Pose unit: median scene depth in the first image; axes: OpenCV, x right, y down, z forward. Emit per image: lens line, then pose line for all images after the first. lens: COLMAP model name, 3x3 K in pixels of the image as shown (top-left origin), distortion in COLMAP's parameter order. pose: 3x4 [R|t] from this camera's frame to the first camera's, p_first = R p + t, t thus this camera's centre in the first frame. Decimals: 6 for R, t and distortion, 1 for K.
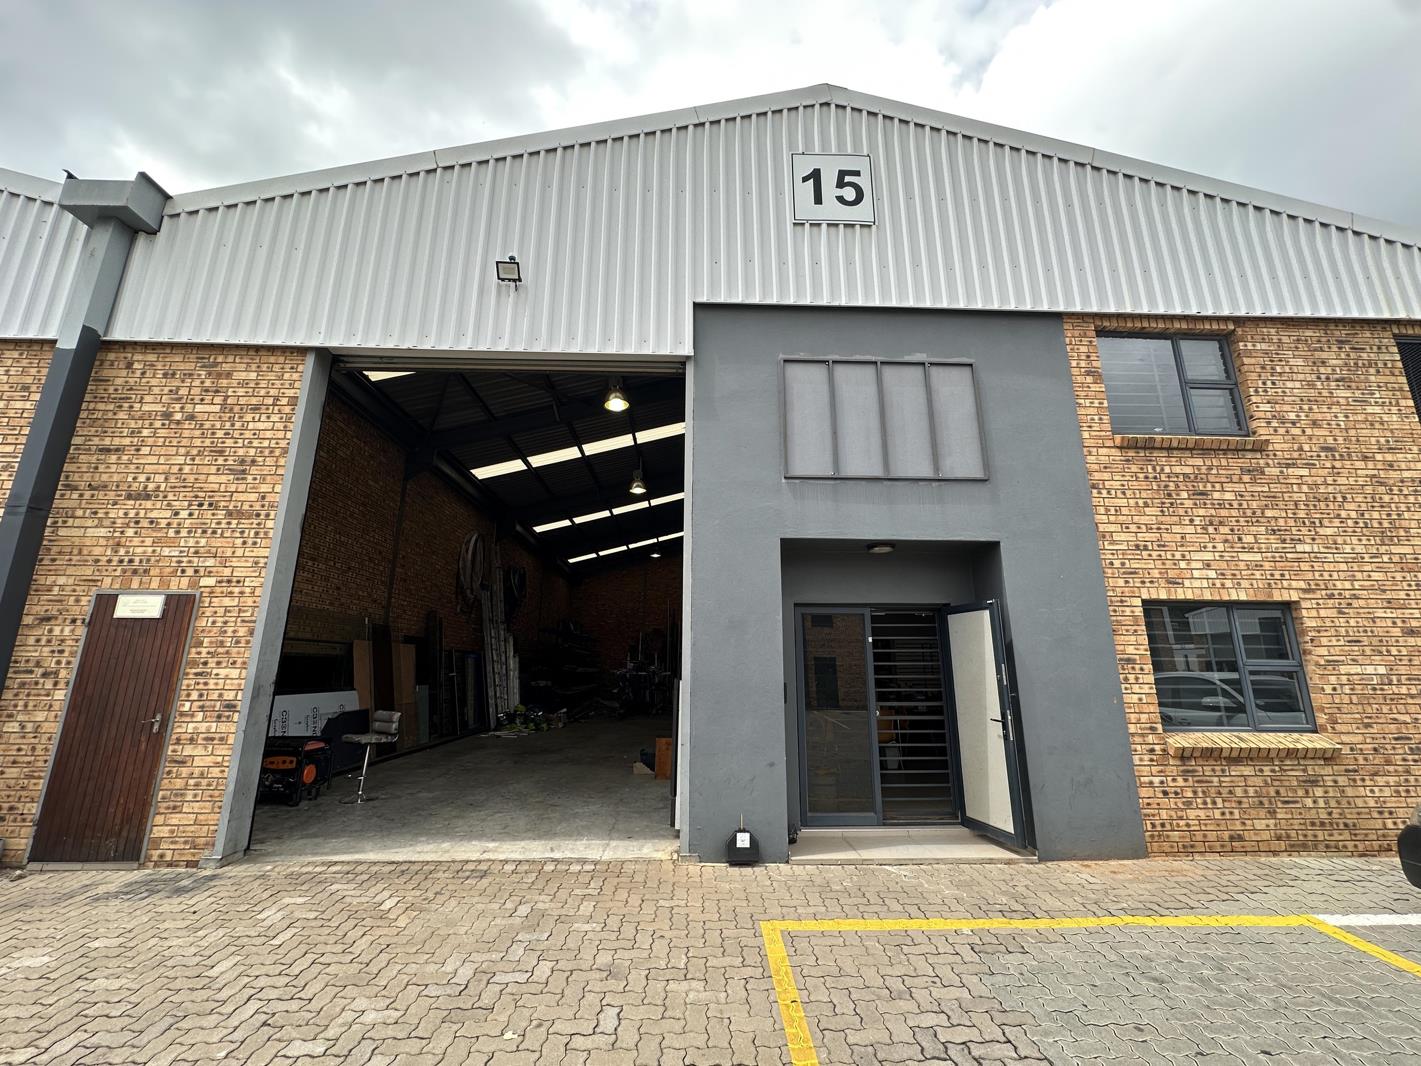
lens RADIAL K [[568.0, 0, 710.5], [0, 568.0, 533.0], [0, 0, 1]] dist [-0.001477, 0.000032]
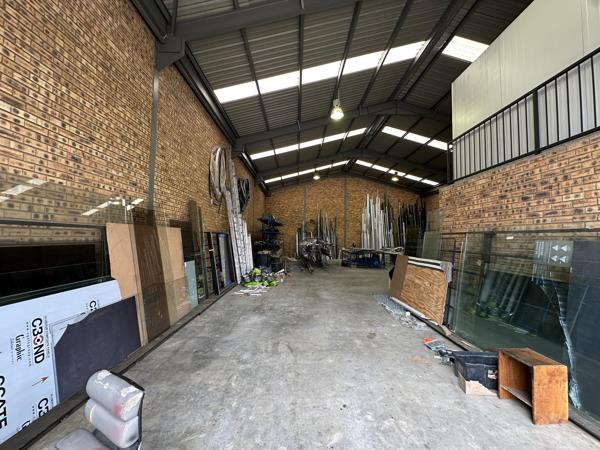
lens RADIAL K [[239.8, 0, 300.0], [0, 239.8, 225.0], [0, 0, 1]] dist [-0.001477, 0.000032]
pose [[0.999601, 0.006841, -0.027411, -0.276249], [-0.001734, 0.983264, 0.182177, 0.106028], [0.028199, -0.182057, 0.982884, 0.553048]]
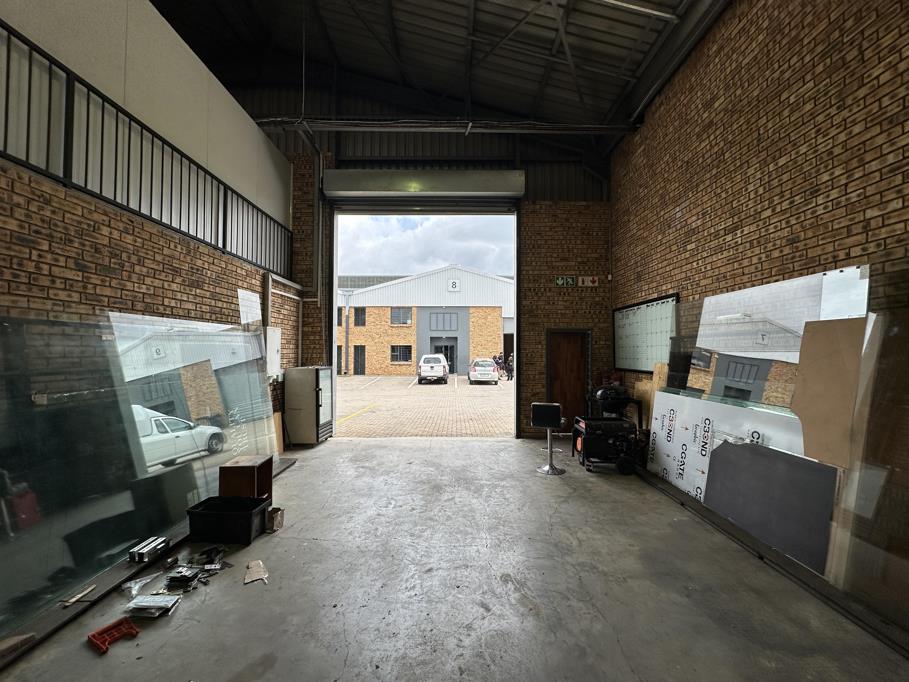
lens RADIAL K [[363.3, 0, 454.5], [0, 363.3, 341.0], [0, 0, 1]] dist [-0.001477, 0.000032]
pose [[-0.999341, -0.004691, 0.035993, -0.270569], [-0.013900, 0.965488, -0.260078, 0.251210], [-0.033530, -0.260407, -0.964917, 1.128464]]
